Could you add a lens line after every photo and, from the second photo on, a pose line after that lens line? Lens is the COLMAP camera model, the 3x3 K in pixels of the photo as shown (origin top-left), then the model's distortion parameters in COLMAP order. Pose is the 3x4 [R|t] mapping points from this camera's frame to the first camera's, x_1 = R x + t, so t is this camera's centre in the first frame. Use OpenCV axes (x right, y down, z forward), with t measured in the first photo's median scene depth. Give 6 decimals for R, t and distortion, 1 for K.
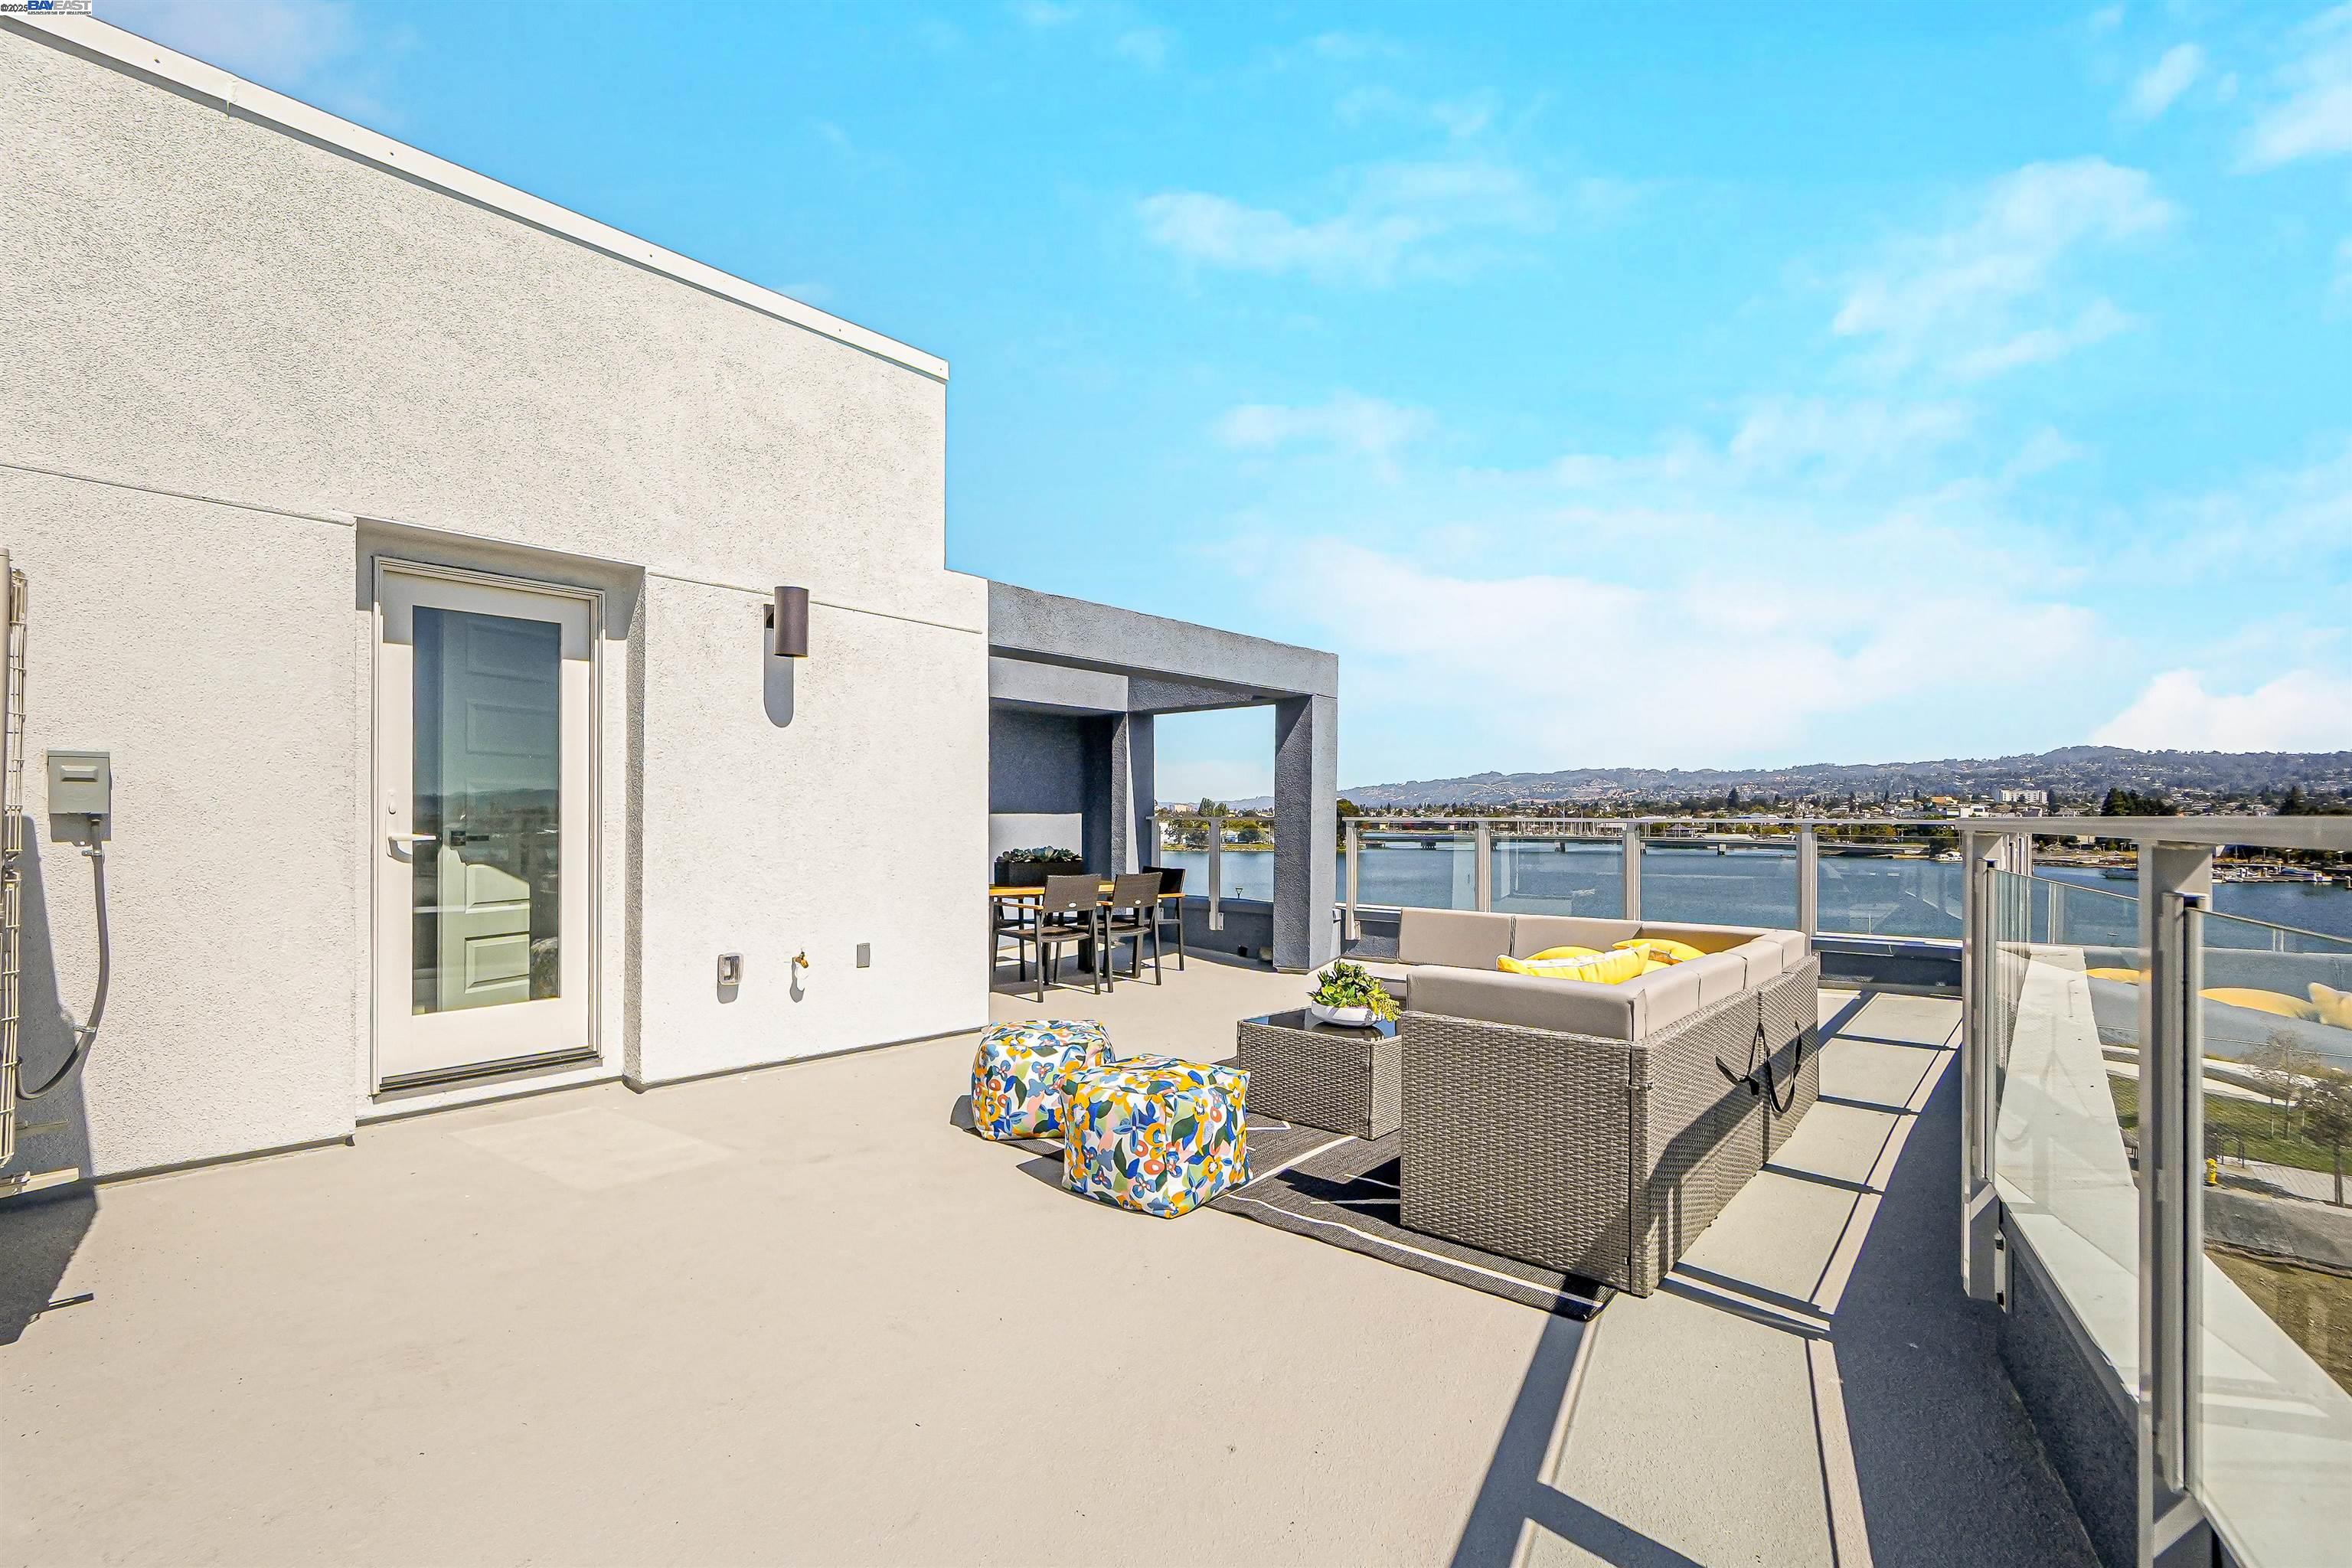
lens RADIAL K [[1037.1, 0, 1171.5], [0, 1037.1, 808.9], [0, 0, 1]] dist [0.001958, 0.000578]
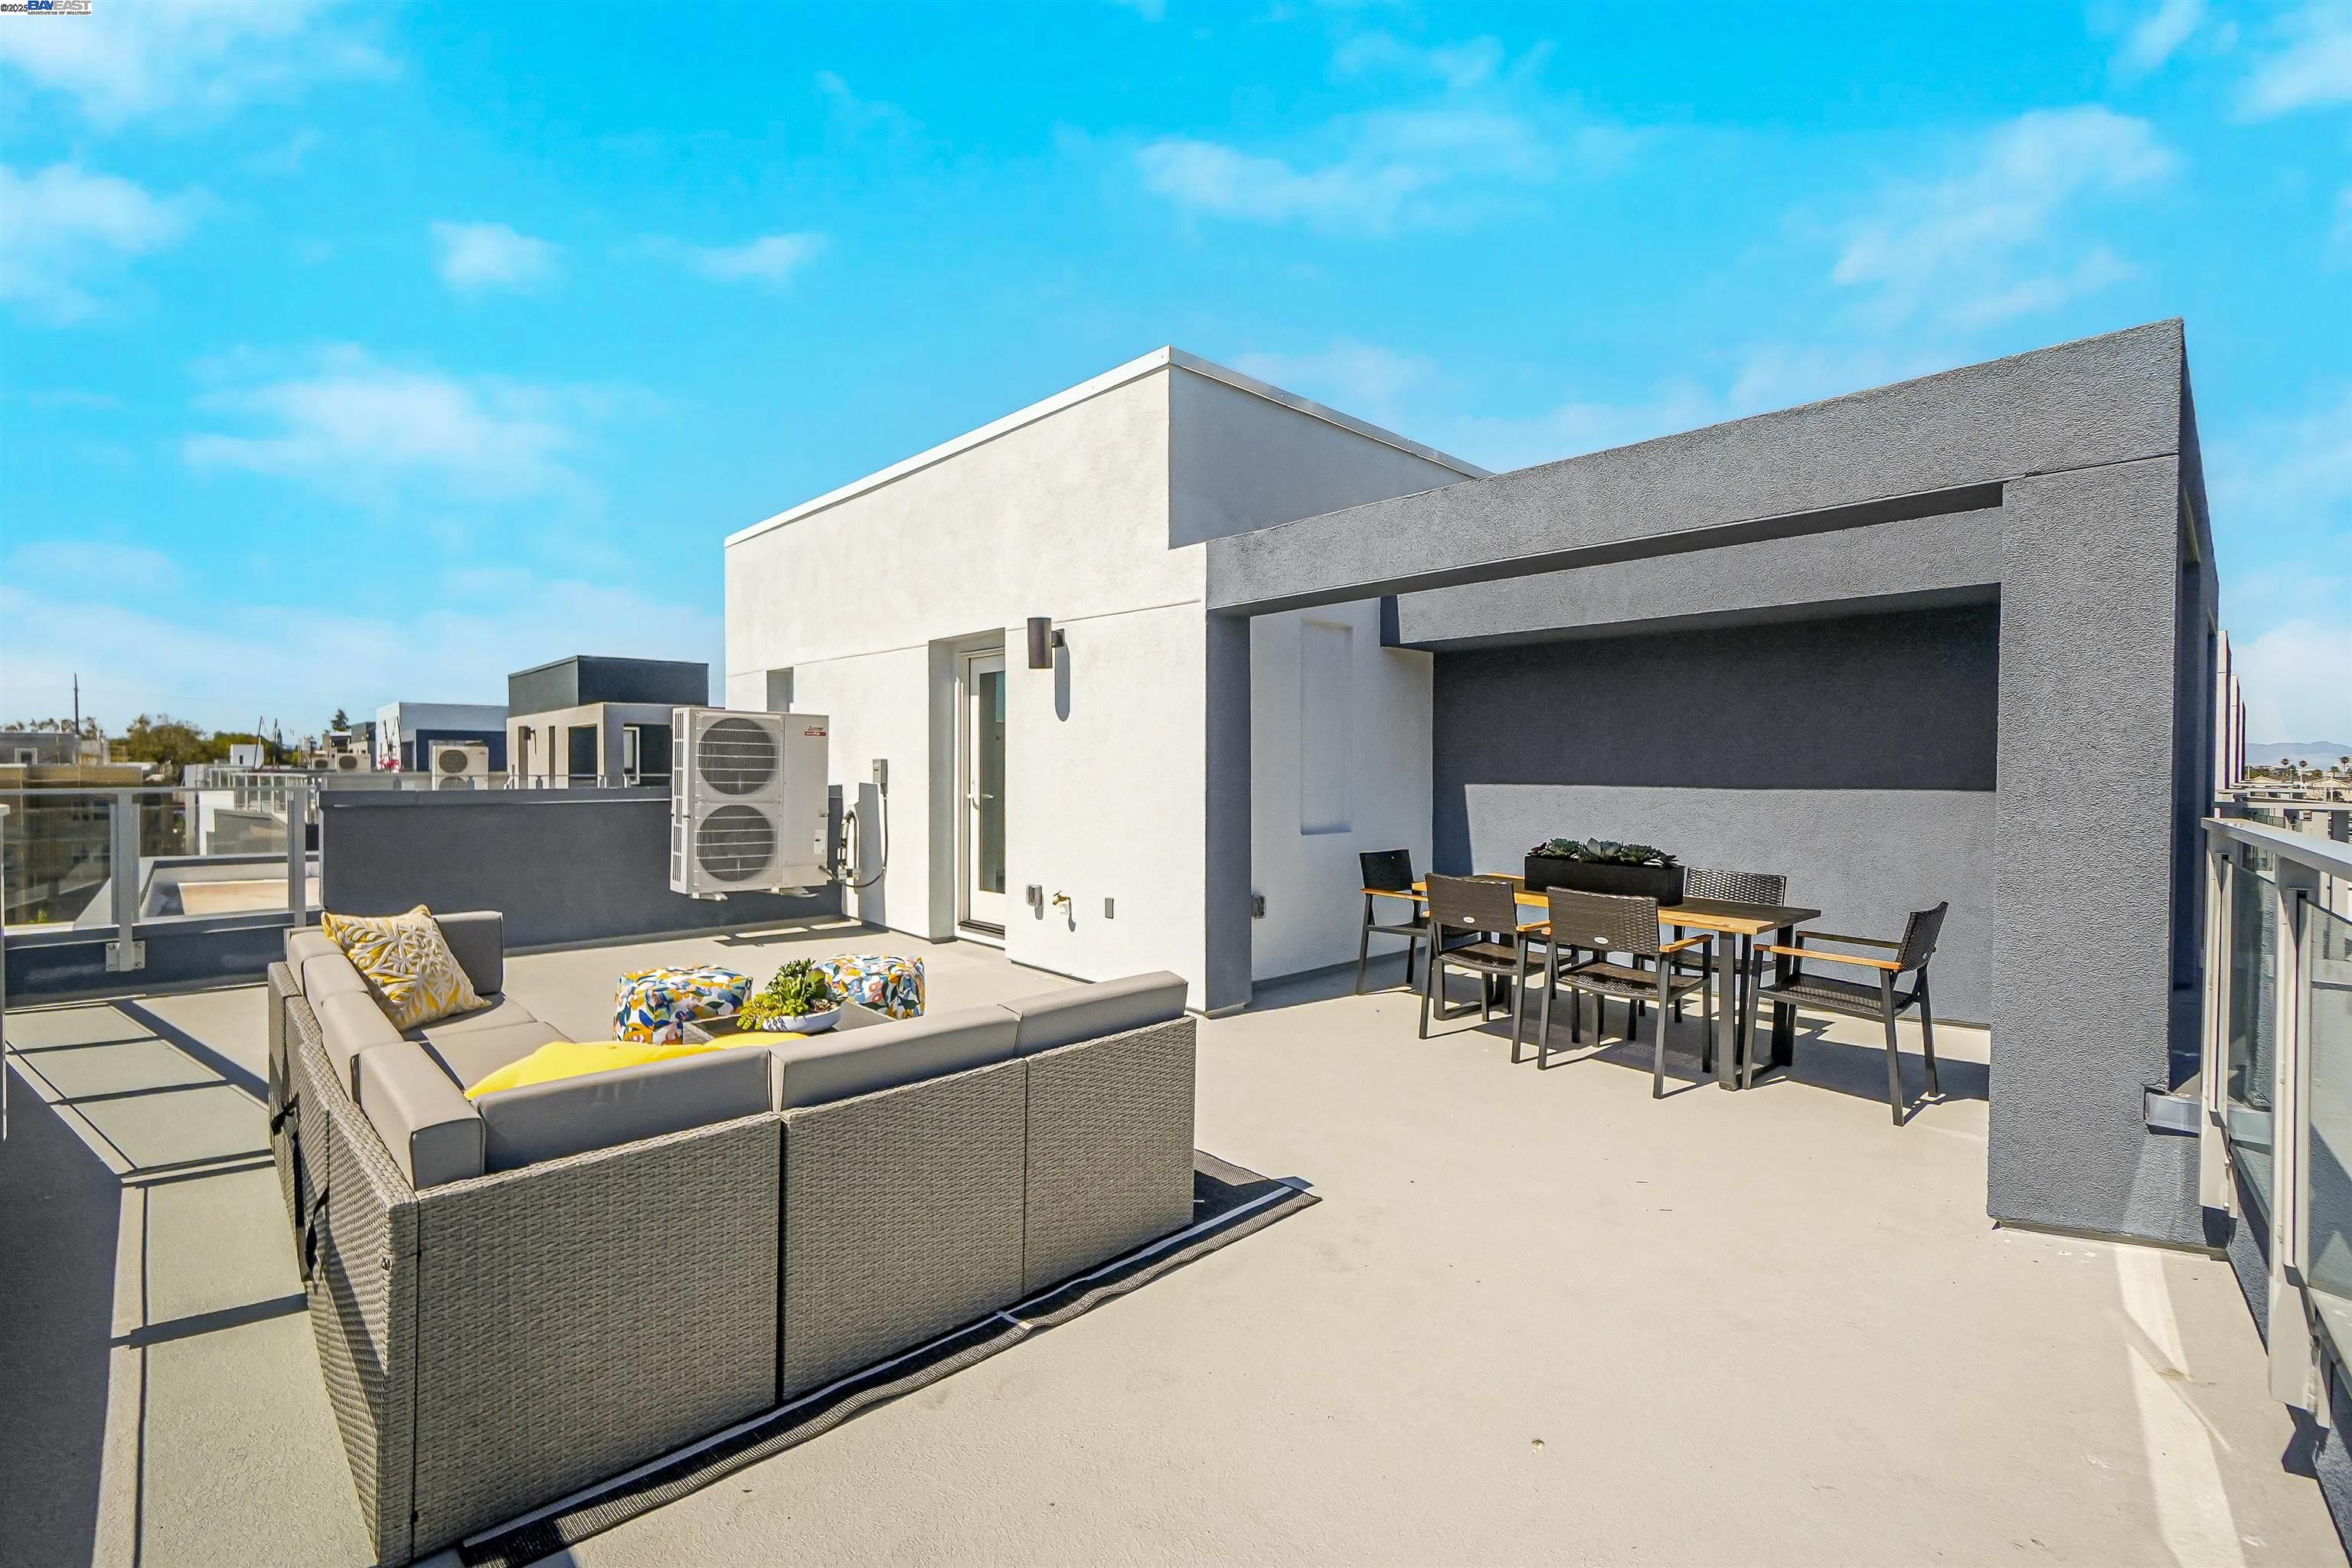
lens RADIAL K [[1047.9, 0, 1176.0], [0, 1047.9, 784.0], [0, 0, 1]] dist [-0.012181, 0.000244]
pose [[-0.105610, 0.011266, -0.994344, 0.472423], [0.002885, 0.999935, 0.011023, -0.006213], [0.994403, -0.001704, -0.105635, 0.651401]]
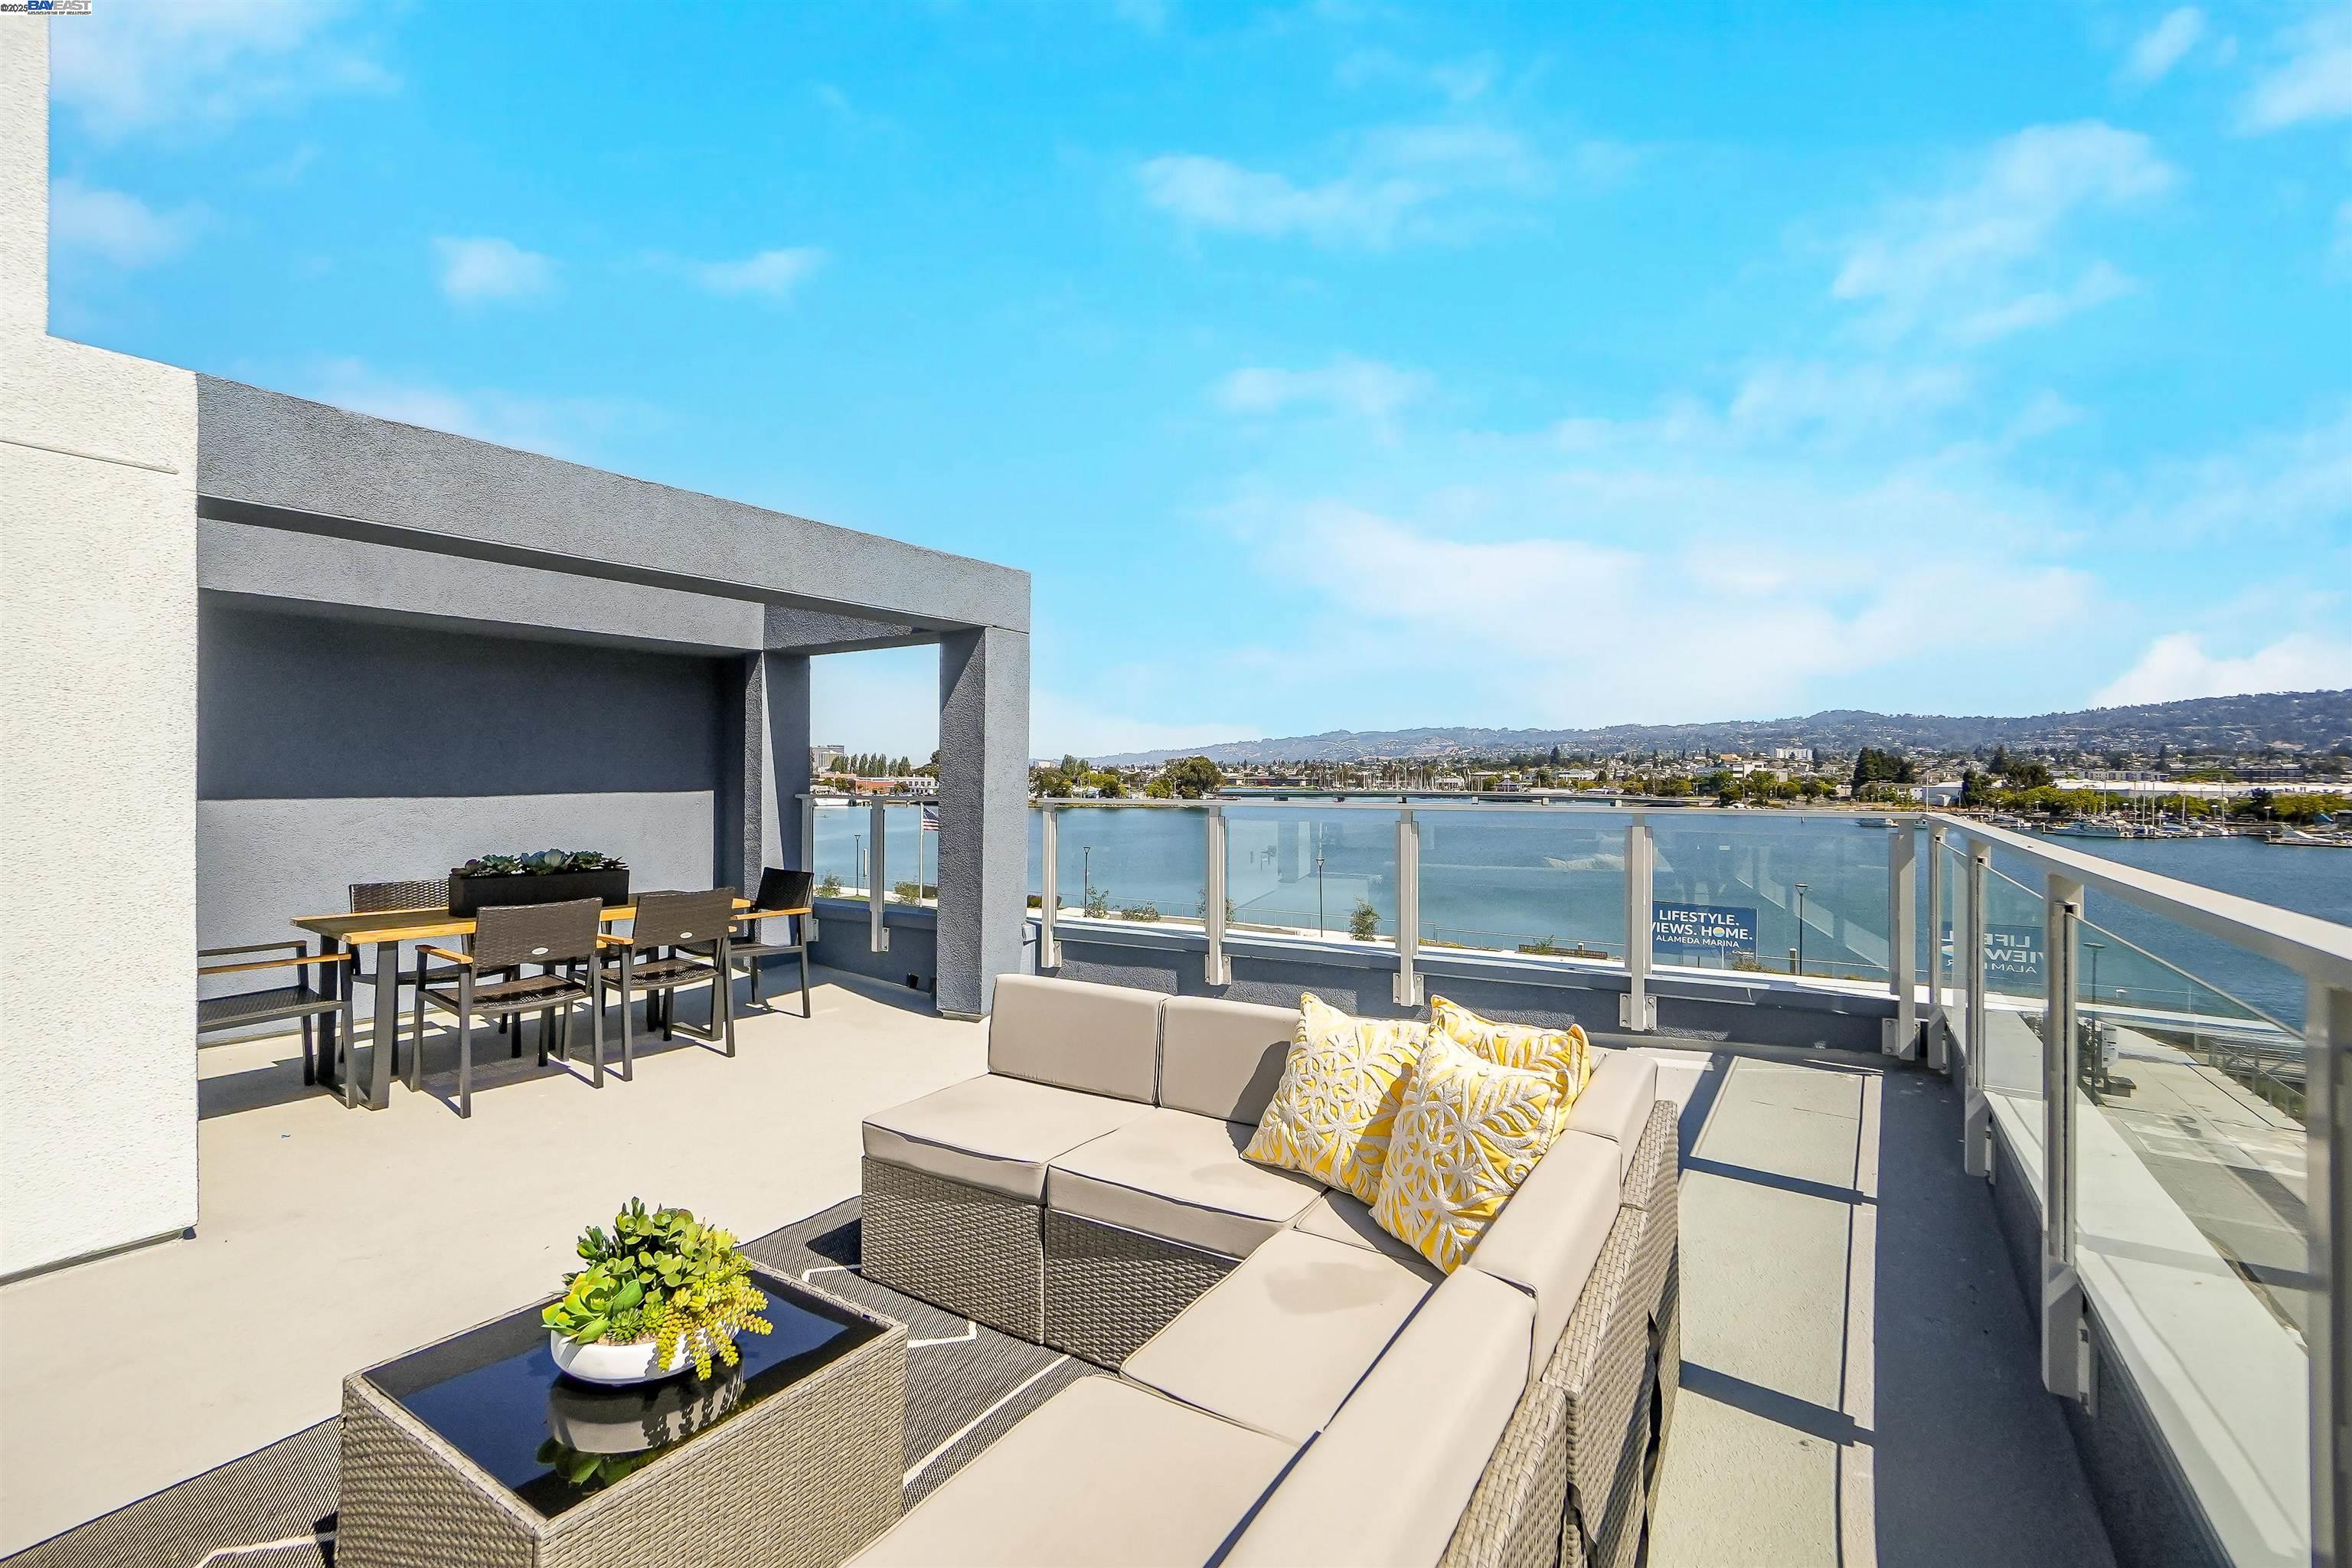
lens RADIAL K [[999.1, 0, 1182.2], [0, 999.1, 748.9], [0, 0, 1]] dist [-0.003083, 0.000012]
pose [[0.990423, 0.002110, 0.138051, 0.150417], [0.000059, 0.999877, -0.015710, -0.013402], [-0.138067, 0.015568, 0.990301, 0.263227]]
